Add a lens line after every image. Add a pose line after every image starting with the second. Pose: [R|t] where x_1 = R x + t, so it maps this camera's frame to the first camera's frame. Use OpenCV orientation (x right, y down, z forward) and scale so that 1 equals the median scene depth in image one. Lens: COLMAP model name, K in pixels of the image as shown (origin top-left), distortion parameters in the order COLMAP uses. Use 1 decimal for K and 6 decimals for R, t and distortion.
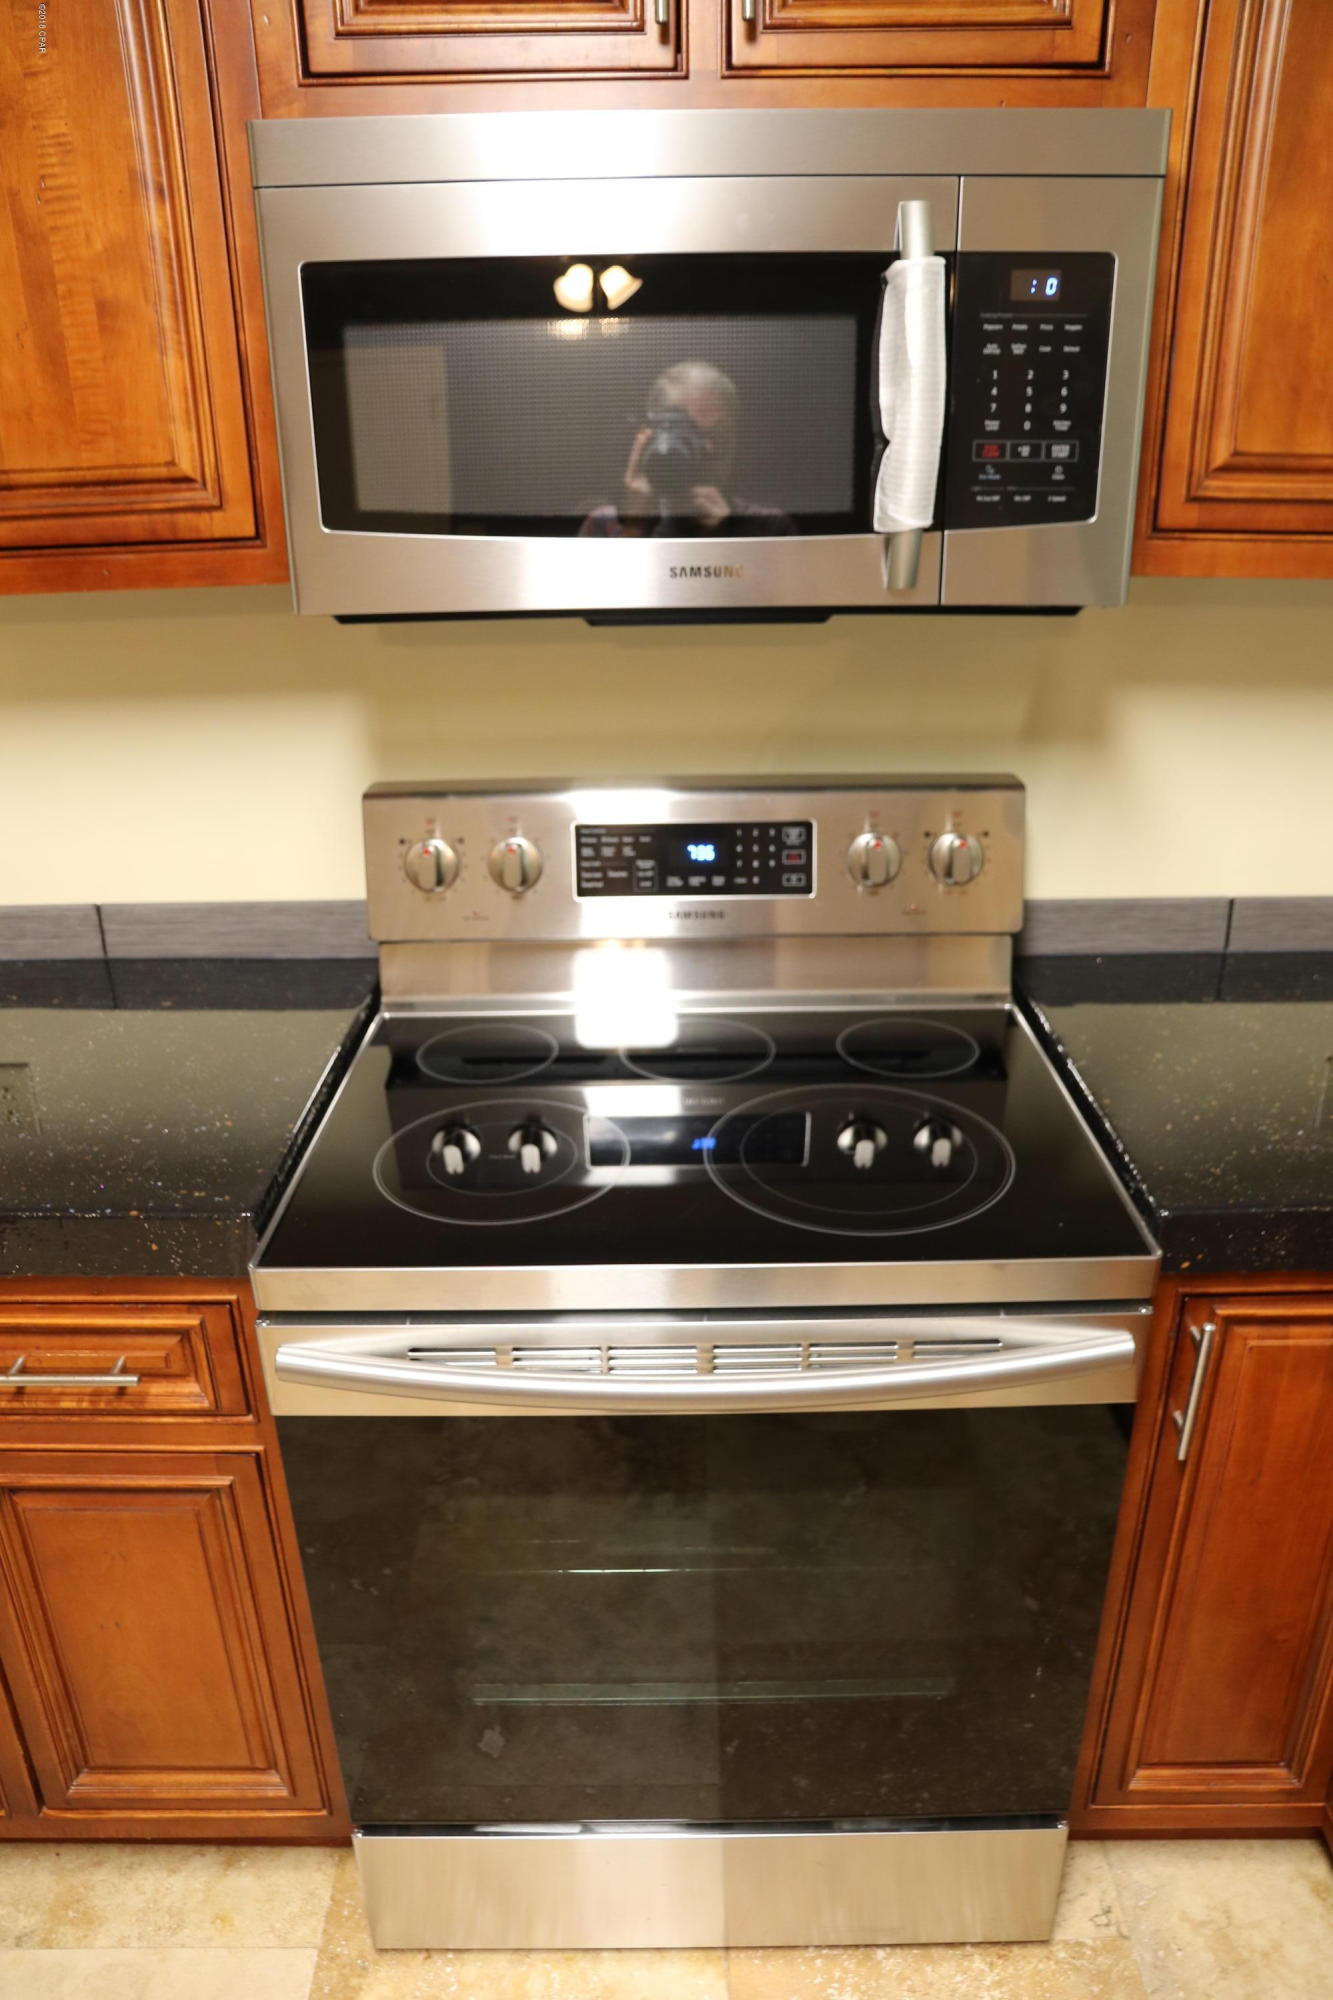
lens RADIAL K [[1364.8, 0, 672.0], [0, 1364.8, 1014.1], [0, 0, 1]] dist [-0.121338, 0.080049]
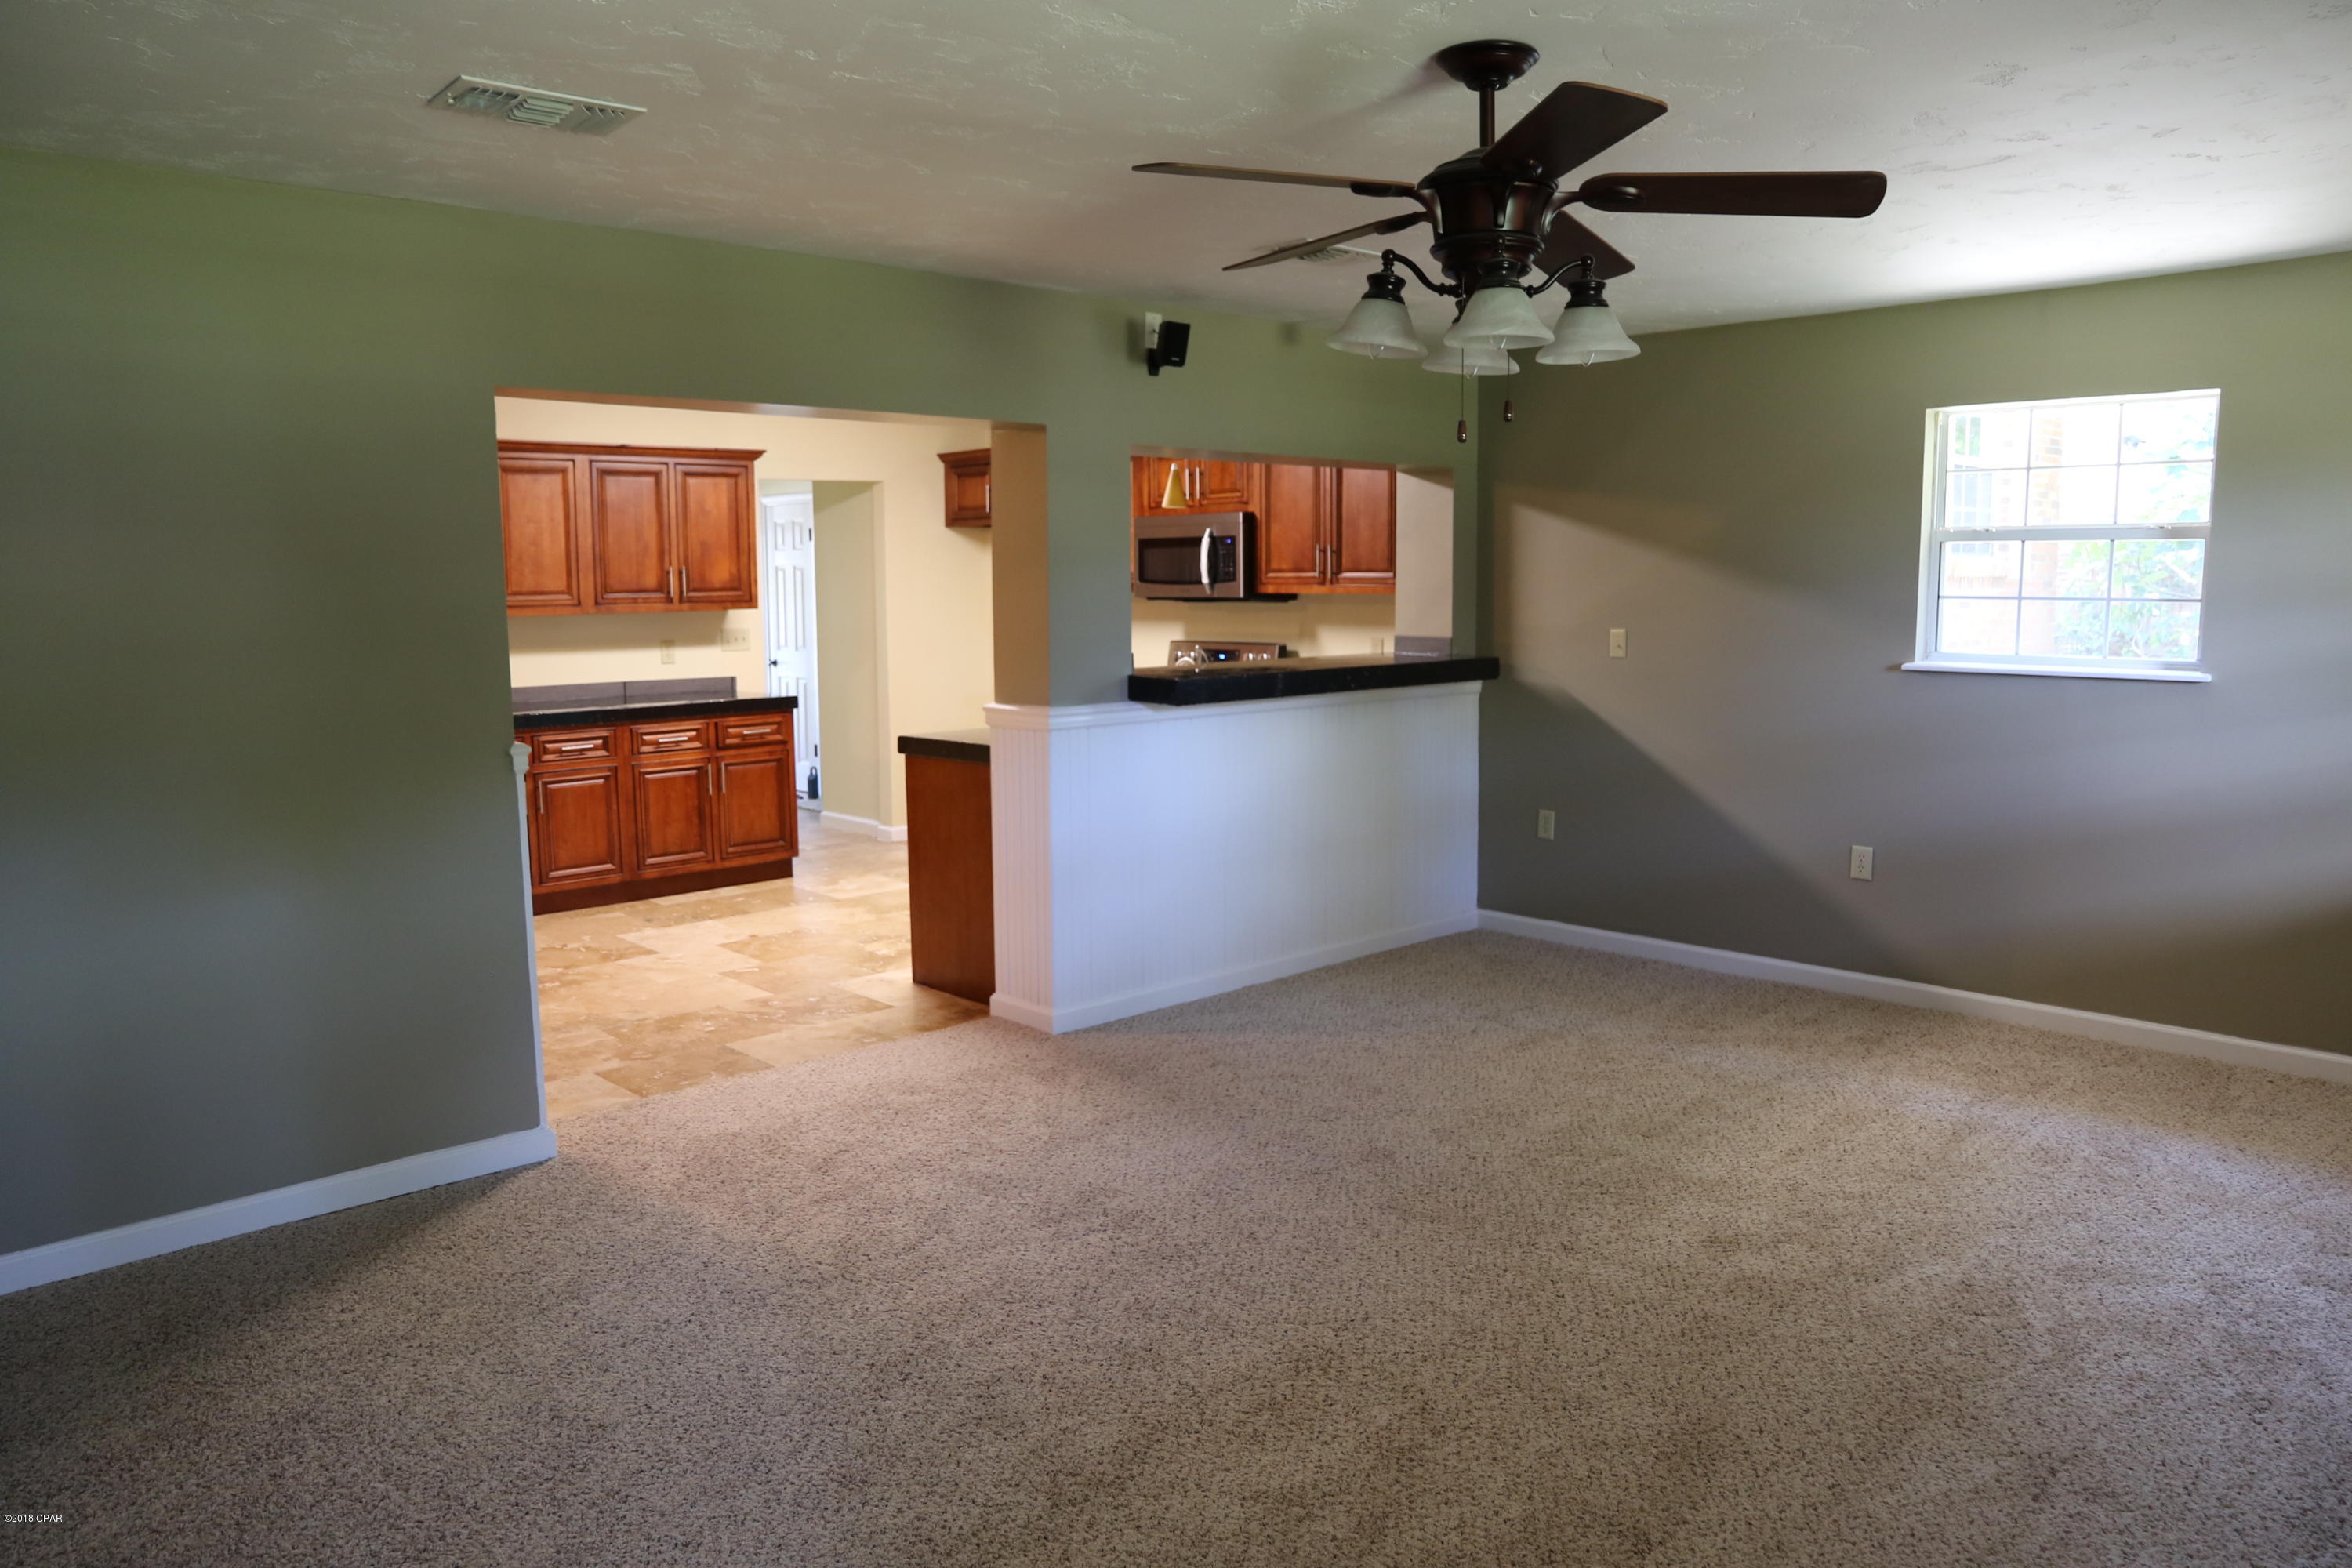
lens RADIAL K [[1605.0, 0, 1162.8], [0, 1605.0, 798.4], [0, 0, 1]] dist [-0.121338, 0.080049]
pose [[0.685958, 0.106499, -0.719805, 4.549561], [-0.275826, 0.953461, -0.121786, 1.241518], [0.673336, 0.282081, 0.683410, -3.140831]]
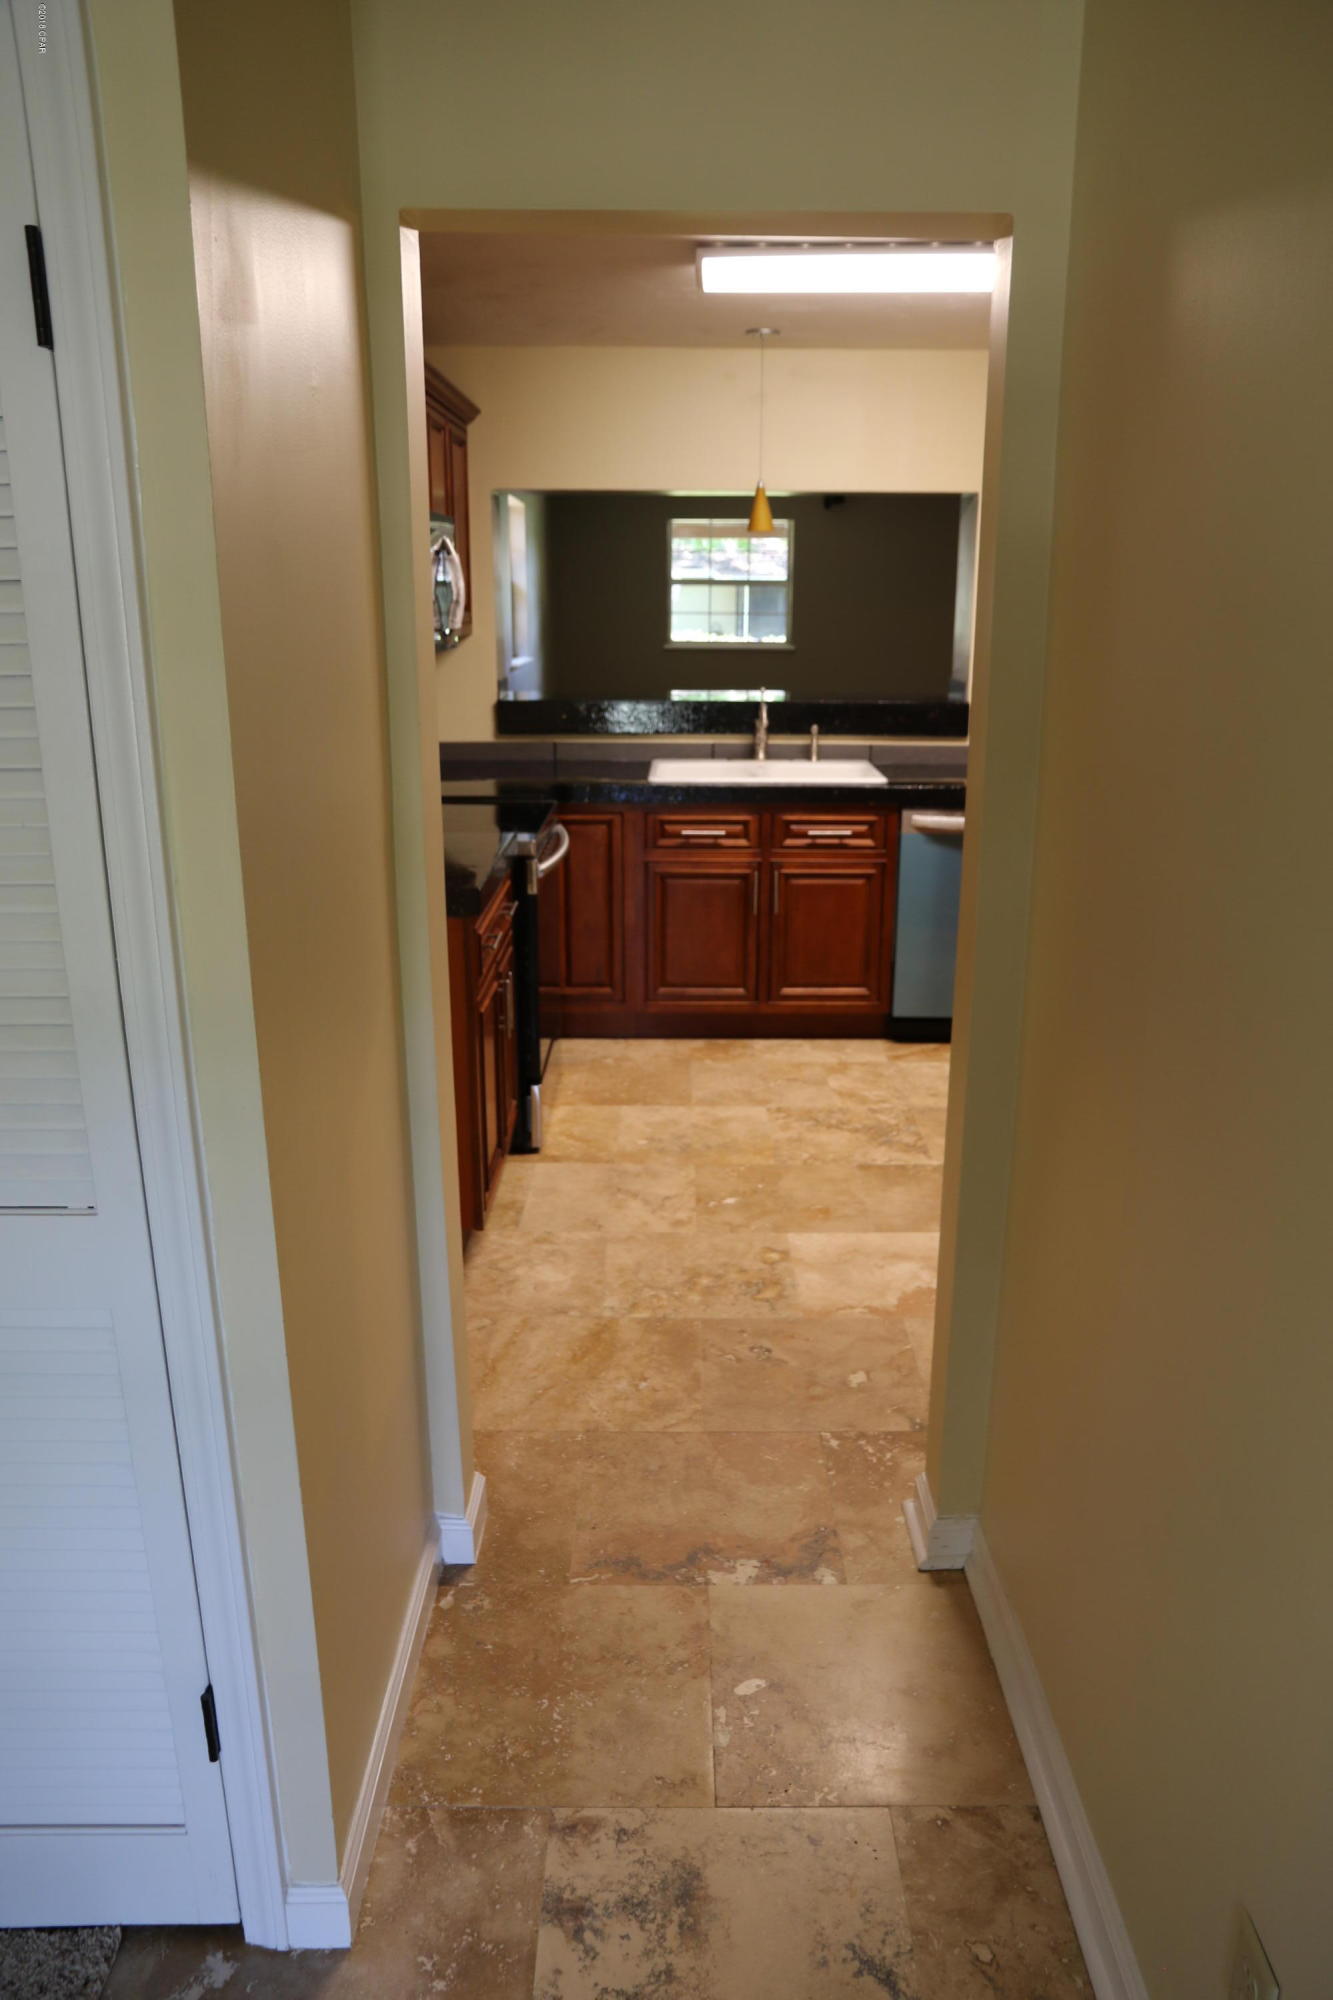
lens RADIAL K [[1429.5, 0, 688.0], [0, 1429.5, 1006.0], [0, 0, 1]] dist [-0.079111, 0.053901]
pose [[-0.008087, -0.269830, 0.962874, -3.401670], [0.372448, 0.892810, 0.253323, -0.180710], [-0.928018, 0.360669, 0.093278, 0.423980]]
